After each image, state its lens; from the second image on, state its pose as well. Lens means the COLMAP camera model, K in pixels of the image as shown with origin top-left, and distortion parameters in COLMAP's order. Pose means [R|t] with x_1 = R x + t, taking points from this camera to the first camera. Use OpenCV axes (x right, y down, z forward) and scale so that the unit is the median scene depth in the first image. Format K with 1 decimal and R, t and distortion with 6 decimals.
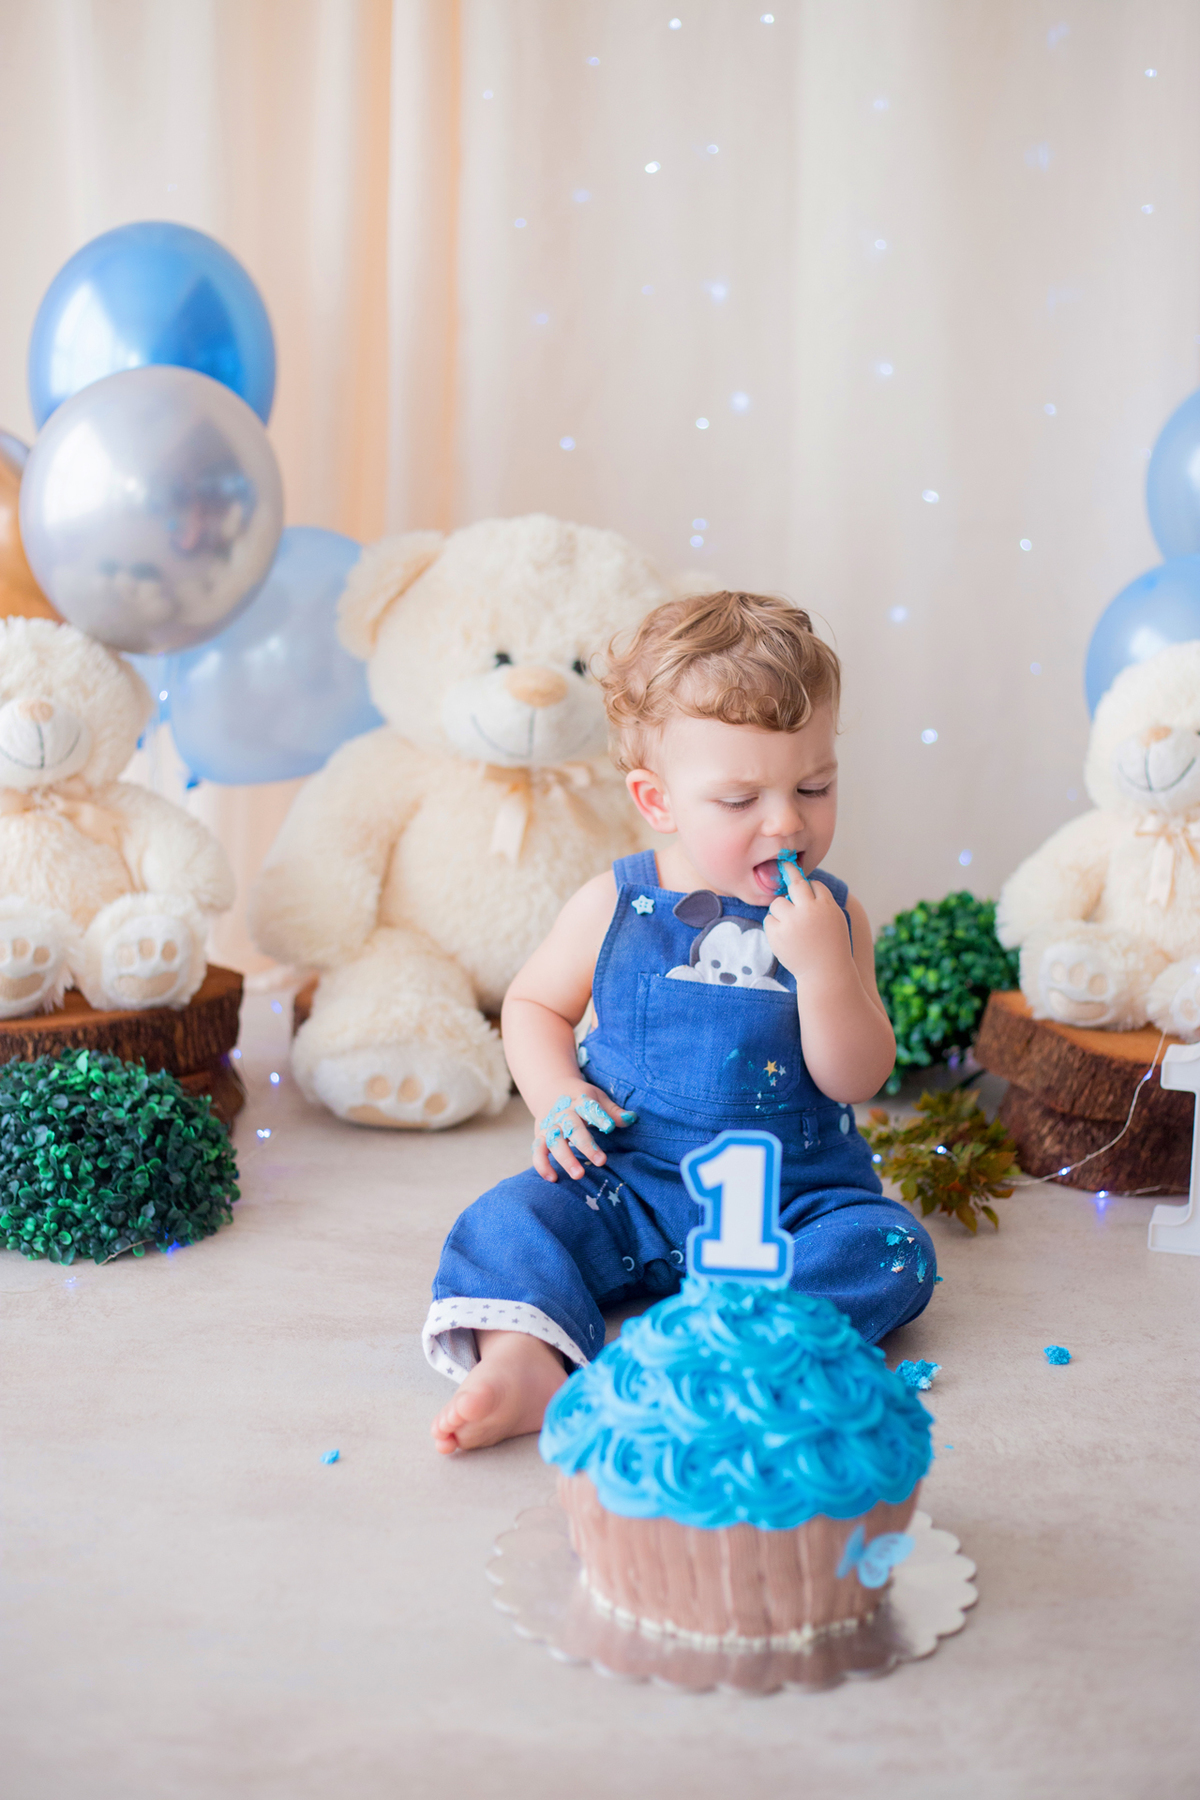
lens RADIAL K [[2675.9, 0, 600.0], [0, 2675.9, 900.0], [0, 0, 1]] dist [-0.097579, -0.122616]
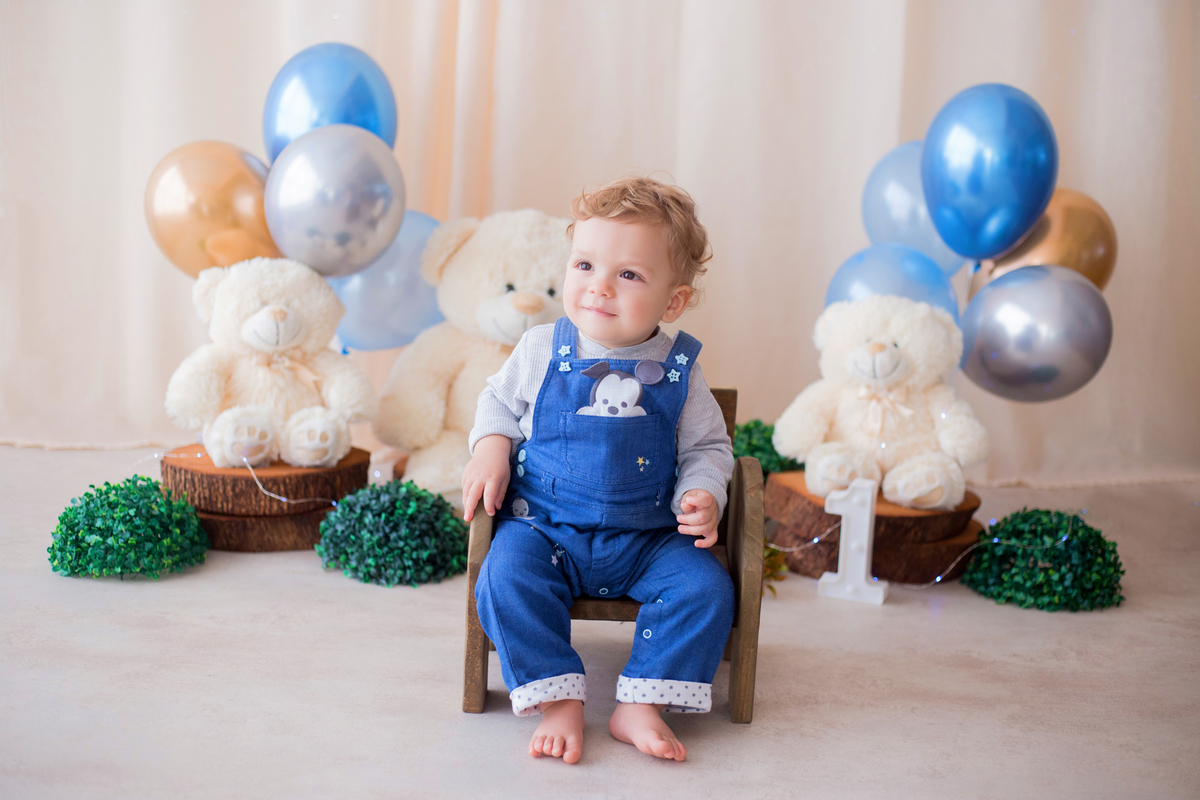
lens RADIAL K [[1773.5, 0, 600.0], [0, 1773.5, 400.0], [0, 0, 1]] dist [-0.099409, -0.106411]
pose [[0.999074, 0.030771, 0.030065, -0.012616], [-0.030413, 0.999462, -0.012295, 0.001971], [-0.030427, 0.011370, 0.999472, -0.257123]]
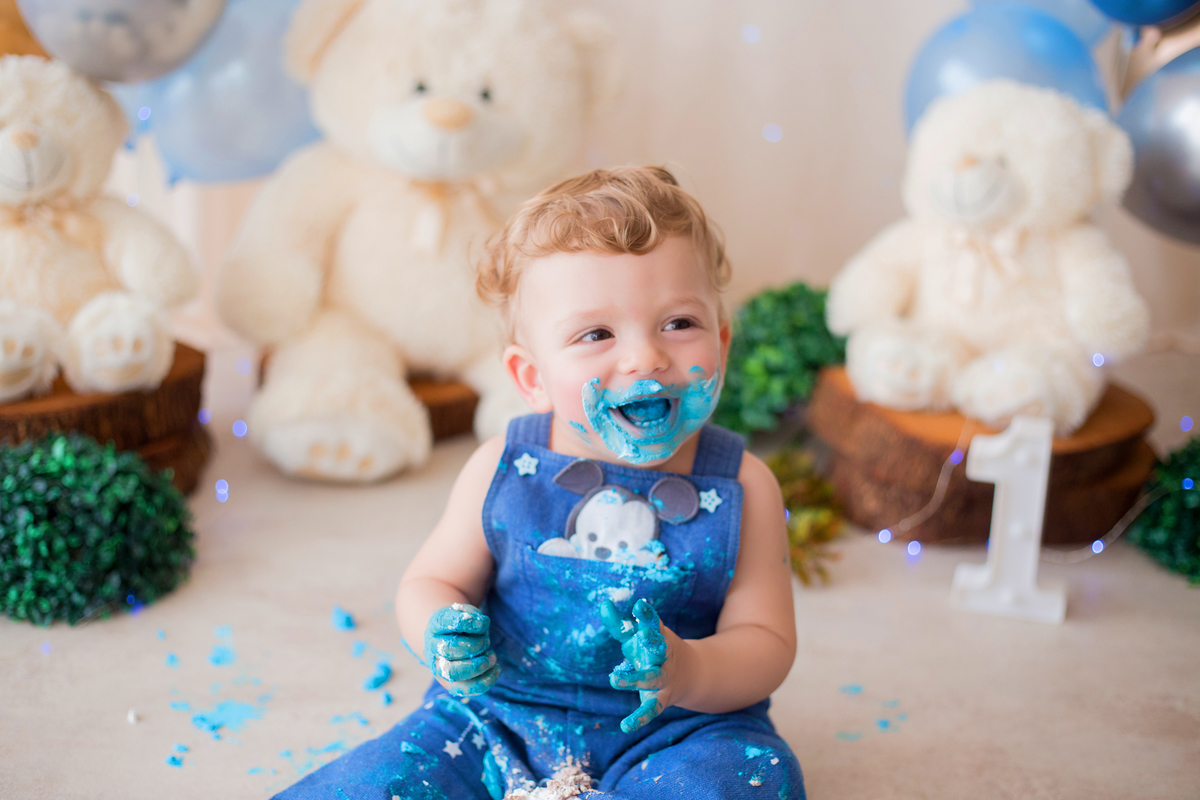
lens RADIAL K [[1816.6, 0, 600.0], [0, 1816.6, 400.0], [0, 0, 1]] dist [-0.103058, -0.081932]
pose [[0.999471, -0.000097, 0.032510, 0.018518], [-0.004006, 0.992005, 0.126132, -0.058593], [-0.032263, -0.126196, 0.991481, 0.191370]]
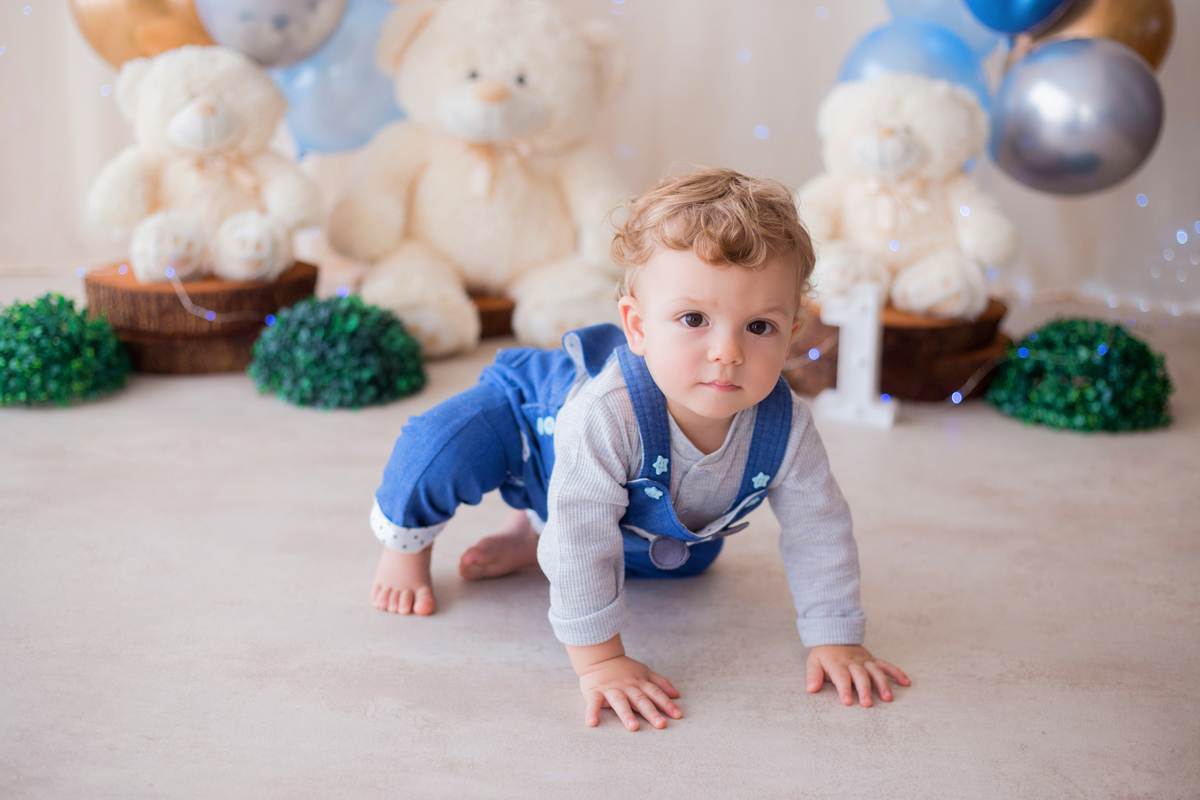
lens RADIAL K [[1784.0, 0, 600.0], [0, 1784.0, 400.0], [0, 0, 1]] dist [-0.097579, -0.122616]
pose [[0.999574, 0.017662, -0.023241, 0.072207], [-0.015930, 0.997226, 0.072702, 0.030589], [0.024461, -0.072301, 0.997083, -0.113712]]
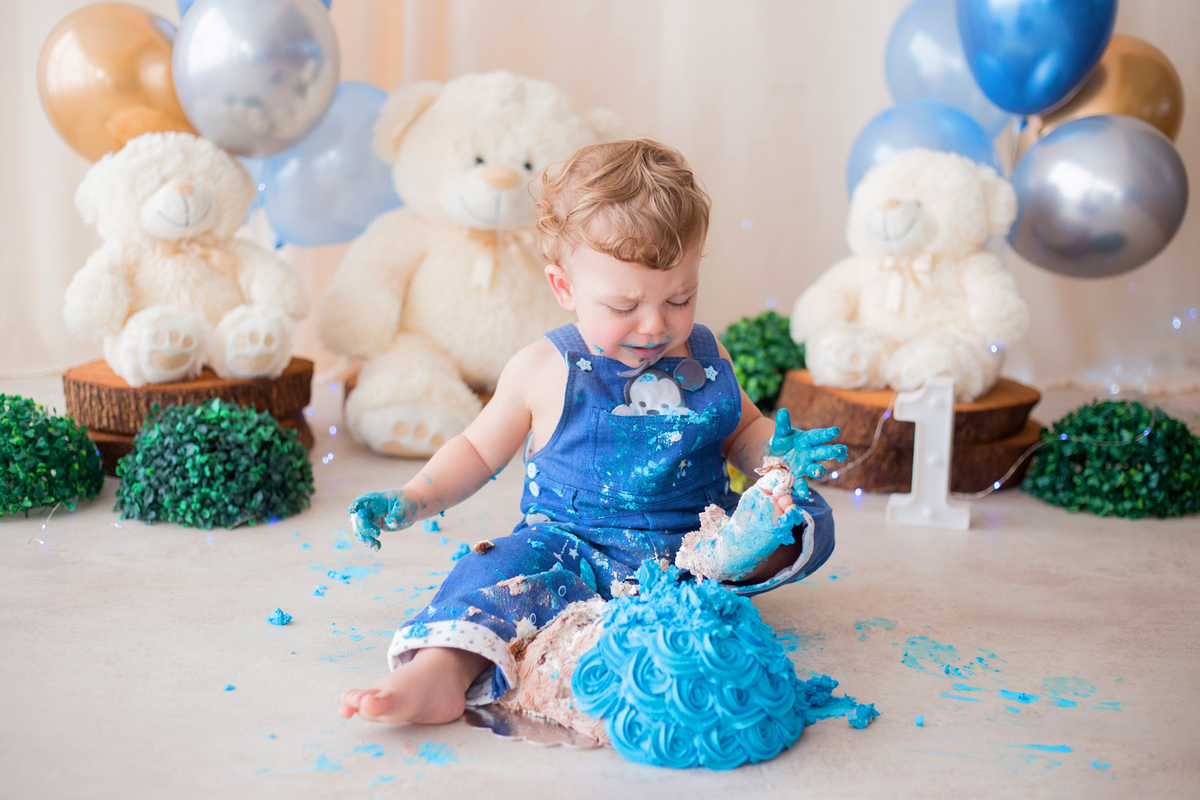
lens RADIAL K [[1784.0, 0, 600.0], [0, 1784.0, 400.0], [0, 0, 1]] dist [-0.097579, -0.122616]
pose [[0.999132, -0.000634, 0.041653, -0.009843], [0.000416, 0.999986, 0.005239, 0.048791], [-0.041656, -0.005217, 0.999118, -0.056021]]
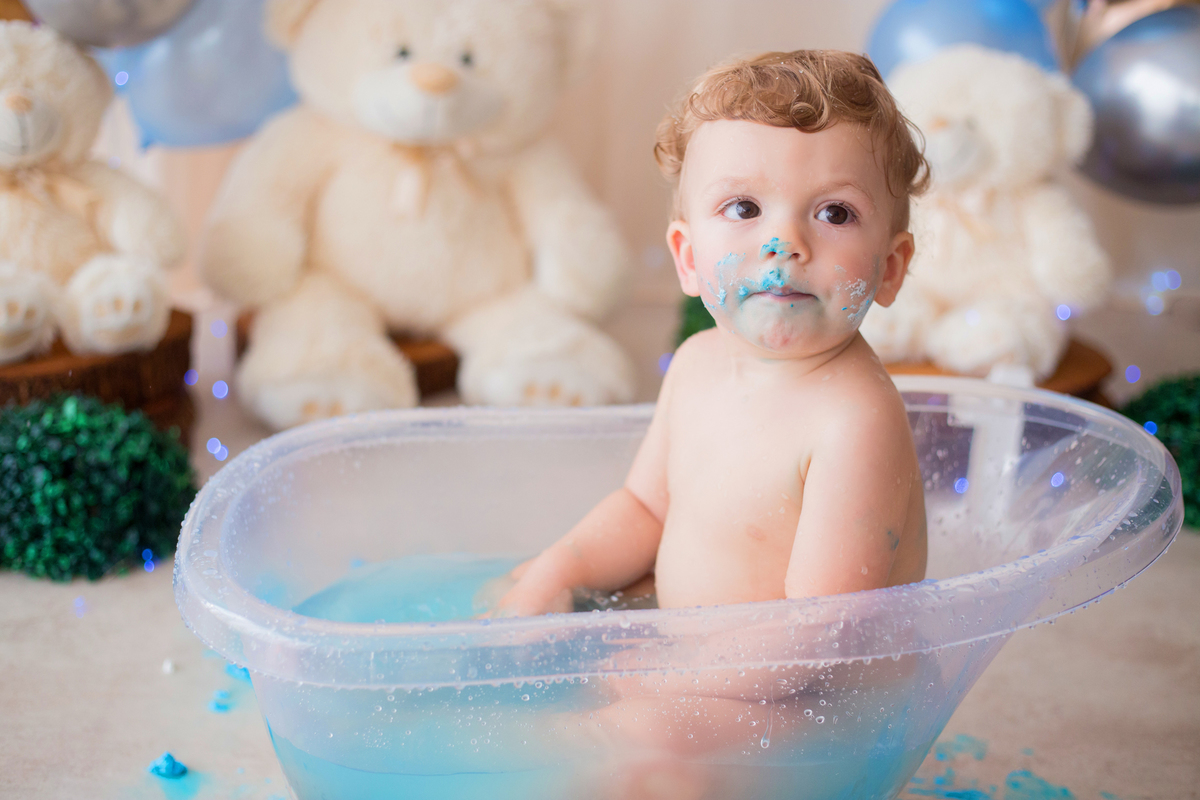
lens RADIAL K [[1816.6, 0, 600.0], [0, 1816.6, 400.0], [0, 0, 1]] dist [-0.103058, -0.081932]
pose [[0.994084, -0.013464, 0.107780, -0.041529], [-0.002130, 0.989681, 0.143274, -0.055988], [-0.108597, -0.142656, 0.983797, 0.167499]]
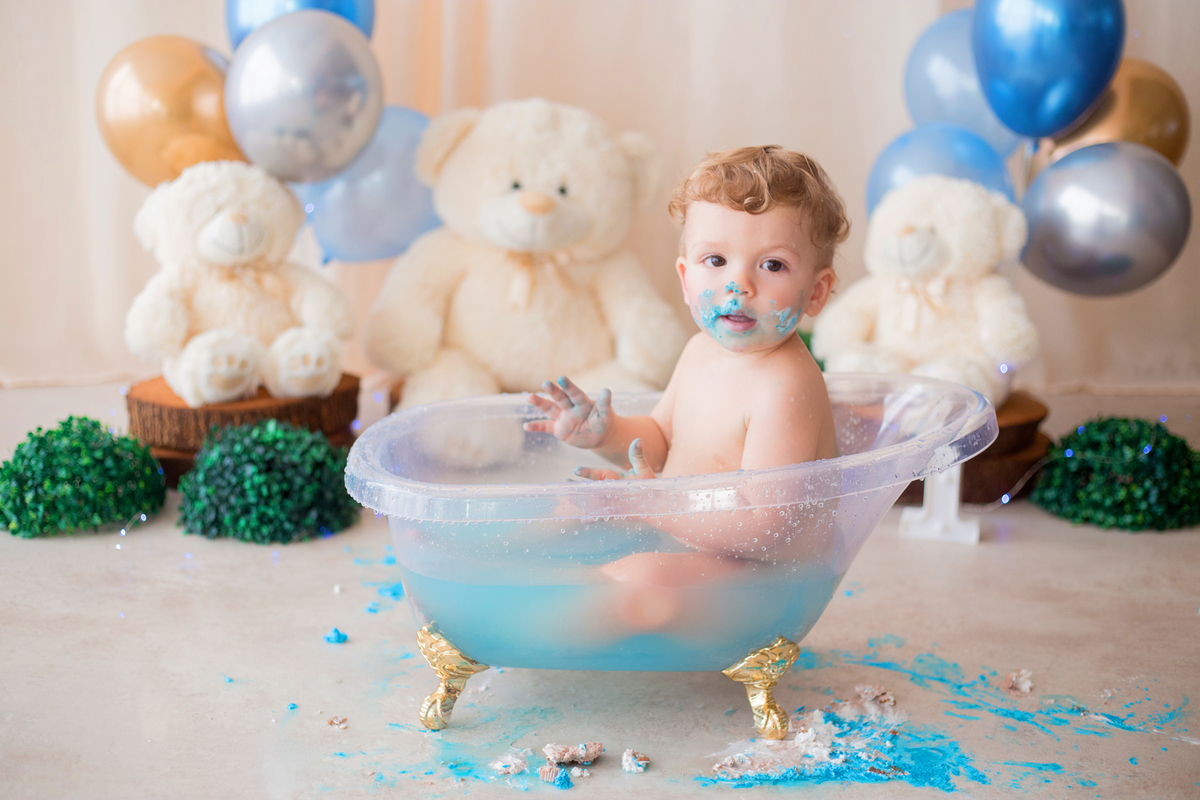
lens RADIAL K [[1784.0, 0, 600.0], [0, 1784.0, 400.0], [0, 0, 1]] dist [-0.097579, -0.122616]
pose [[0.999707, -0.003094, 0.024021, -0.012384], [0.002295, 0.999445, 0.033239, 0.006272], [-0.024110, -0.033174, 0.999159, -0.119711]]
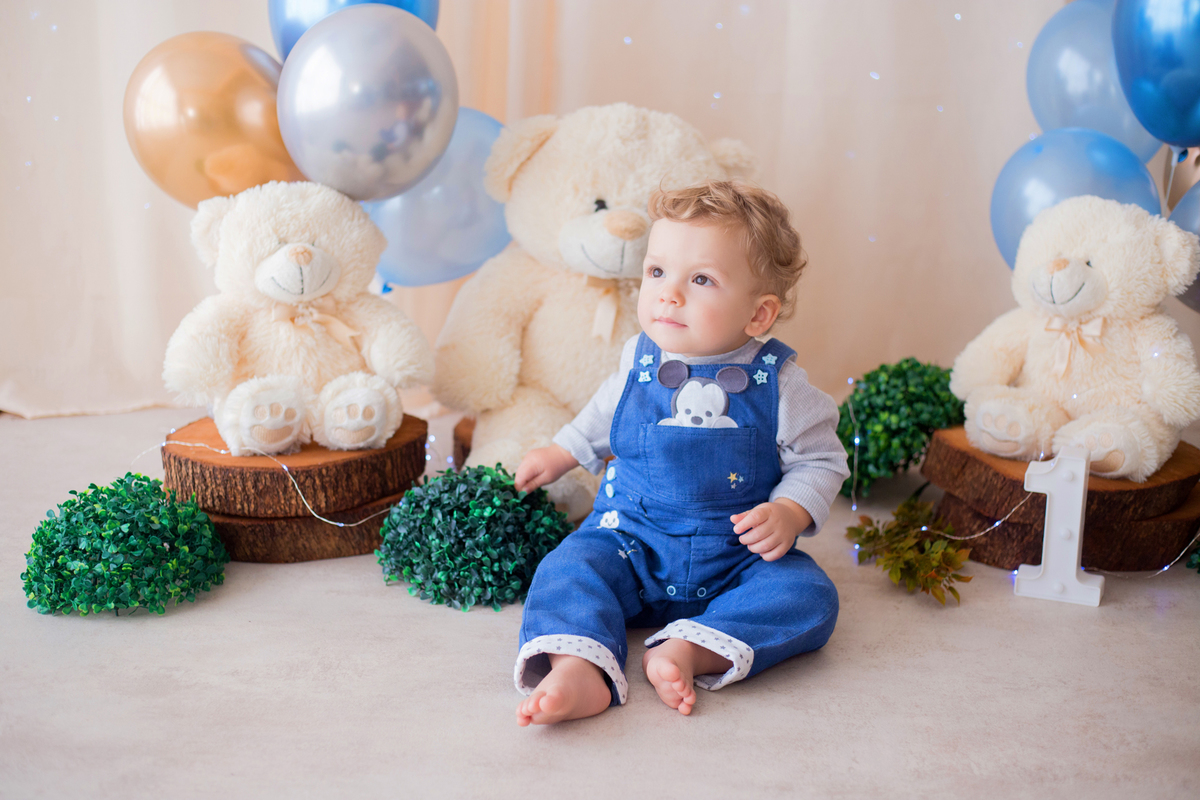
lens RADIAL K [[1784.0, 0, 600.0], [0, 1784.0, 400.0], [0, 0, 1]] dist [-0.097579, -0.122616]
pose [[0.999881, -0.009396, 0.012215, -0.053596], [0.008547, 0.997666, 0.067752, -0.053262], [-0.012823, -0.067640, 0.997627, 0.021201]]
